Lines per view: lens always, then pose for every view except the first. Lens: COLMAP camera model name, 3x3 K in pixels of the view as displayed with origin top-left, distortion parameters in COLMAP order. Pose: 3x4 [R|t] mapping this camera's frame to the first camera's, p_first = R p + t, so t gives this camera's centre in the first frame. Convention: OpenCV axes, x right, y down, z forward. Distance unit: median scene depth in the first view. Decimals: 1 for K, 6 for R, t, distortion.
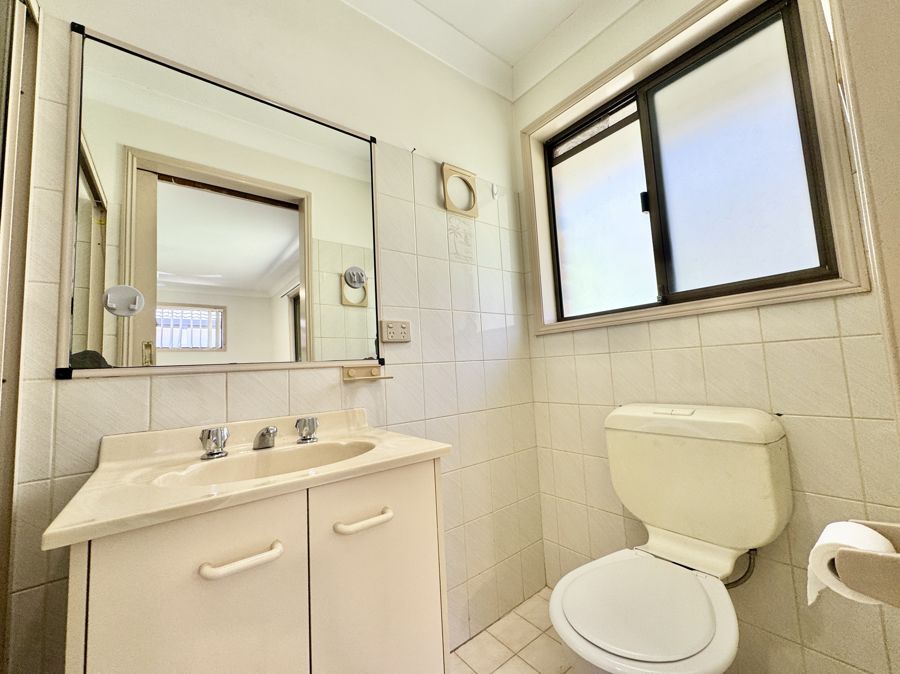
lens RADIAL K [[361.3, 0, 446.0], [0, 361.3, 335.8], [0, 0, 1]] dist [0.002638, 0.000300]
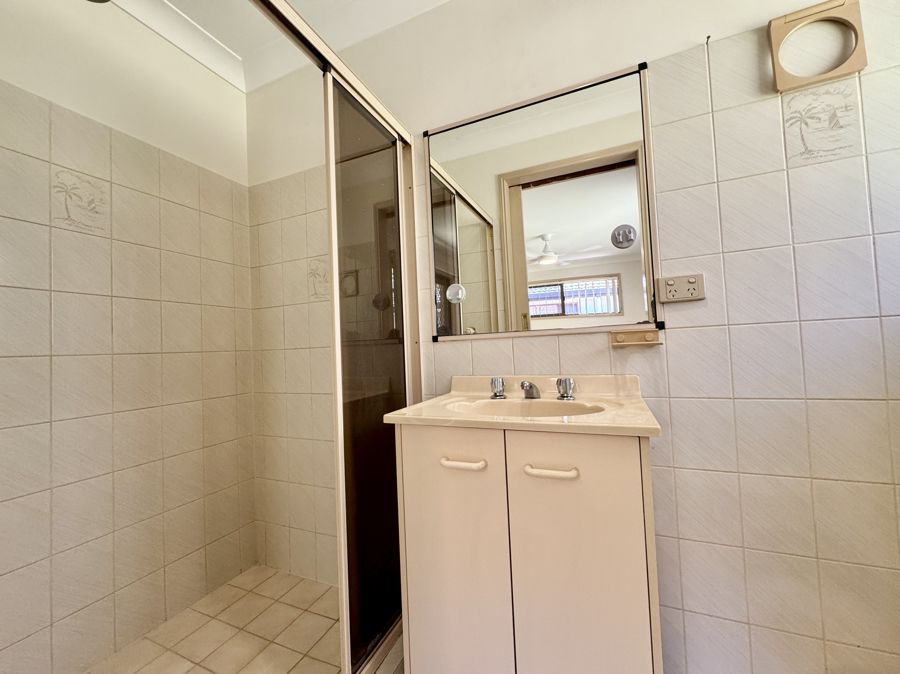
lens RADIAL K [[361.3, 0, 444.5], [0, 361.3, 336.3], [0, 0, 1]] dist [0.002638, 0.000300]
pose [[0.481801, -0.000018, -0.876281, 0.329532], [0.092977, 0.994356, 0.051101, 0.004073], [0.871334, -0.106095, 0.479083, 0.118132]]
